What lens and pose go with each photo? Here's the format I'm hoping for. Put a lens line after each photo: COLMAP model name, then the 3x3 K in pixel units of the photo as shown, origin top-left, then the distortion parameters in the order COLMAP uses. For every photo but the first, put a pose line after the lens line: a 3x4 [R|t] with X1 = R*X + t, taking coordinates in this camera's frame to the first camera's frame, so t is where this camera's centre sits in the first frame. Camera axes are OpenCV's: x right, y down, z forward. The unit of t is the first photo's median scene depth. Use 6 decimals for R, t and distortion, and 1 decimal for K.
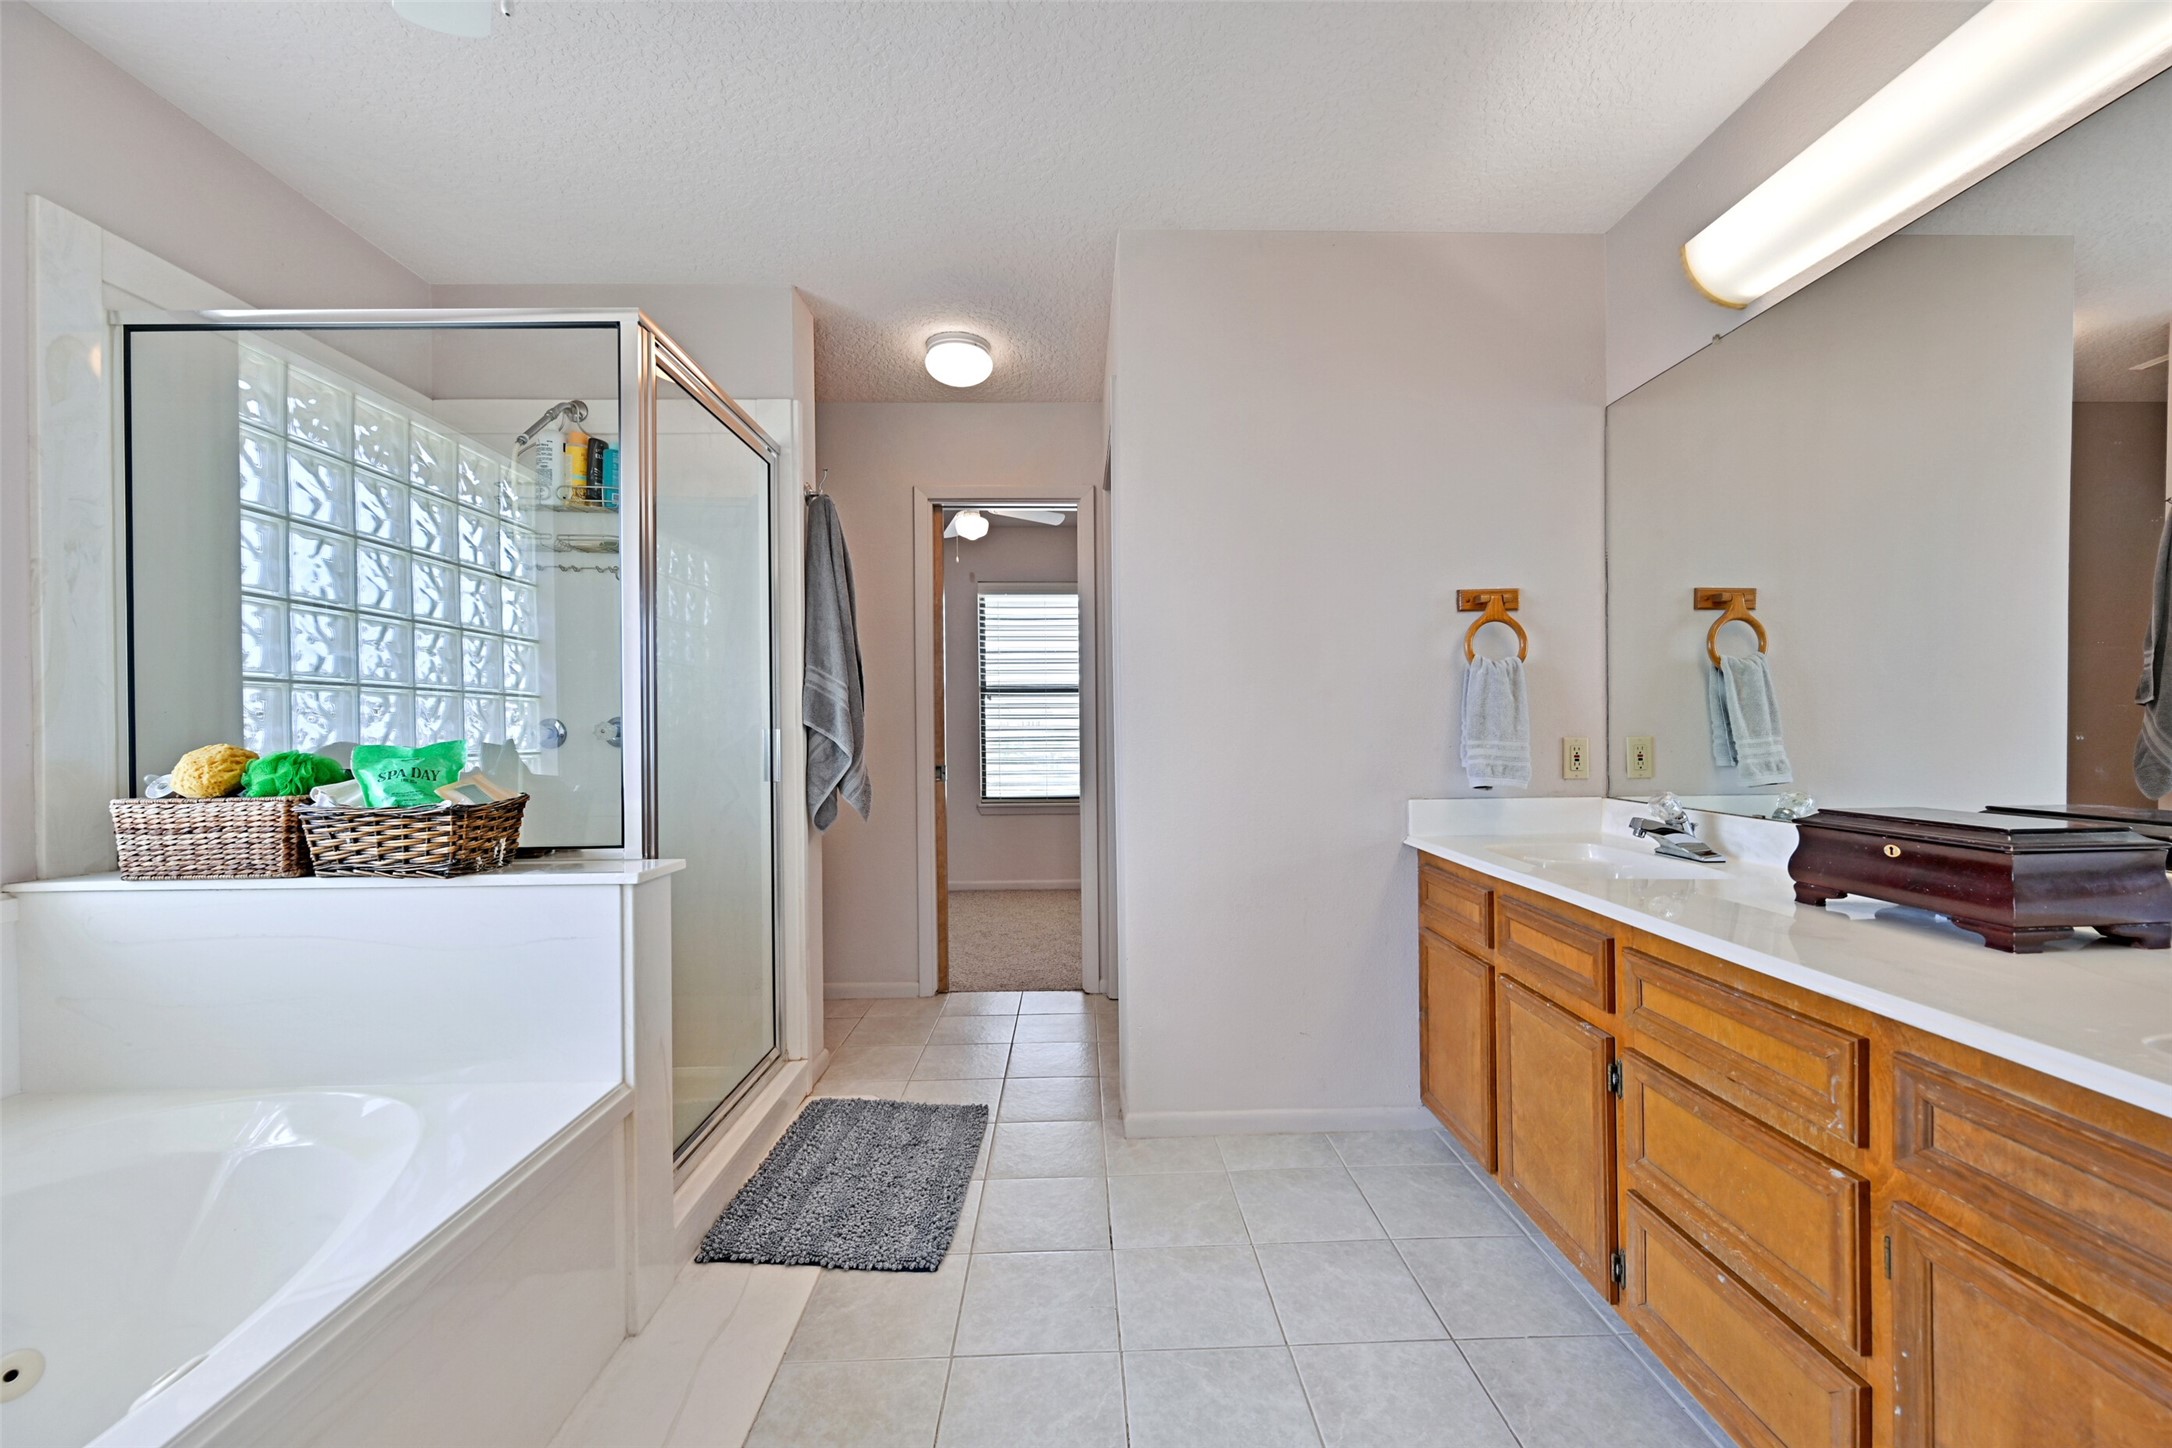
lens RADIAL K [[862.6, 0, 1095.7], [0, 862.6, 730.0], [0, 0, 1]] dist [-0.001693, -0.000046]
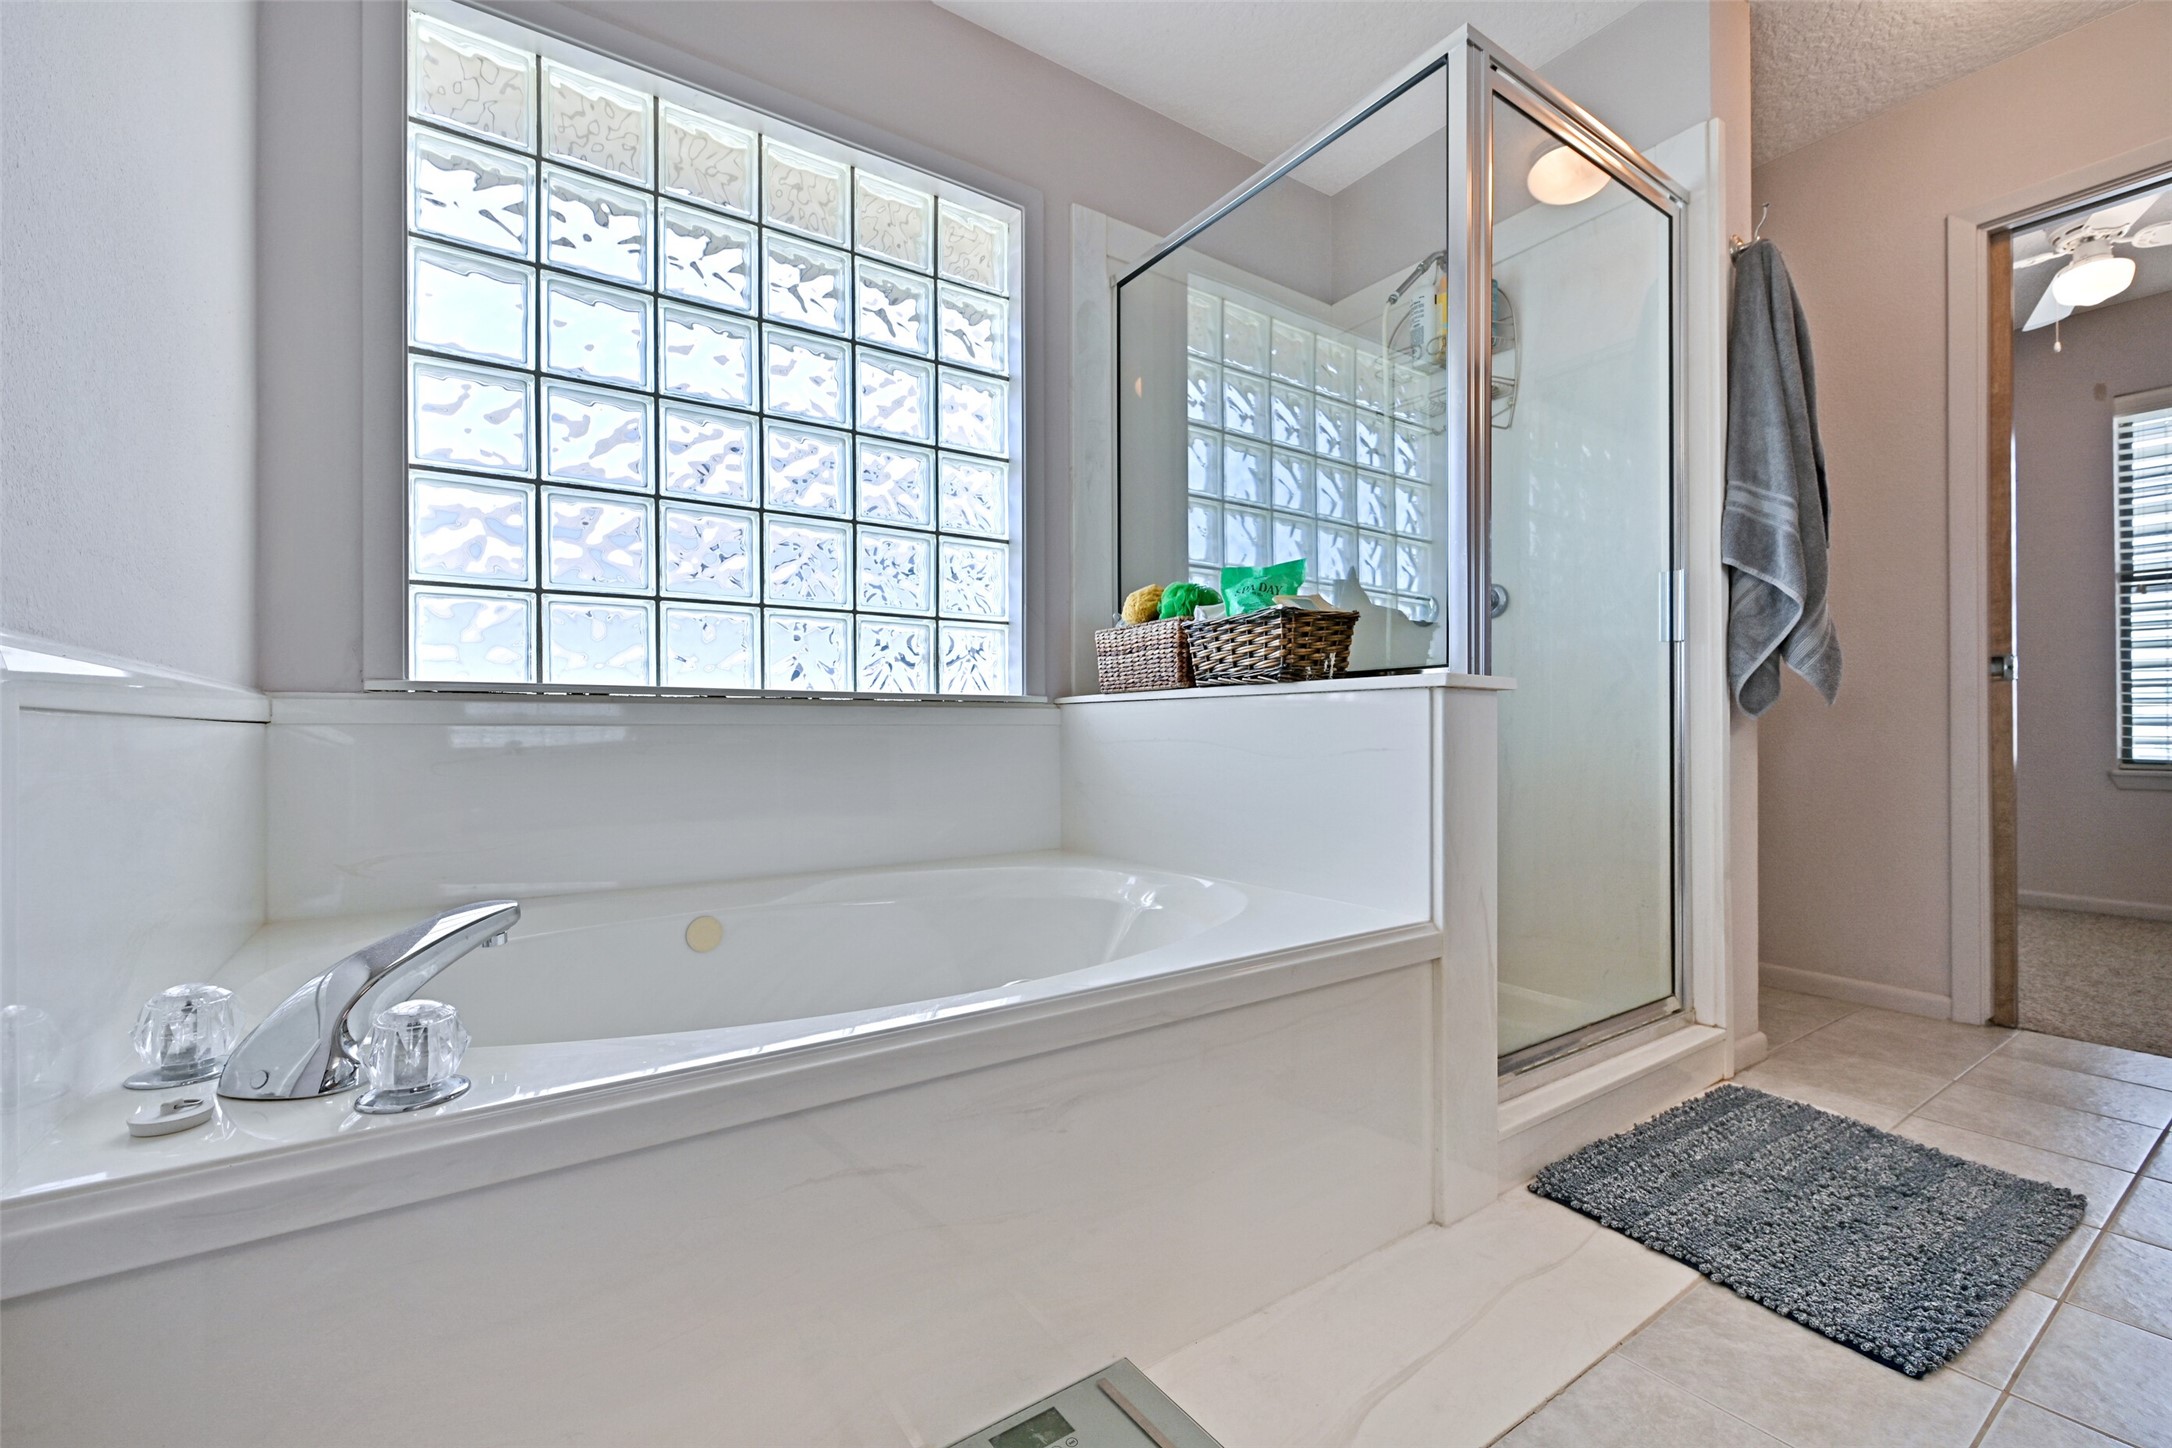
lens RADIAL K [[915.4, 0, 1086.0], [0, 915.4, 724.0], [0, 0, 1]] dist [-0.000603, -0.000370]
pose [[0.545442, 0.006576, -0.838123, 0.019231], [-0.009440, 0.999954, 0.001702, 0.172264], [0.838095, 0.006983, 0.545479, 0.173773]]
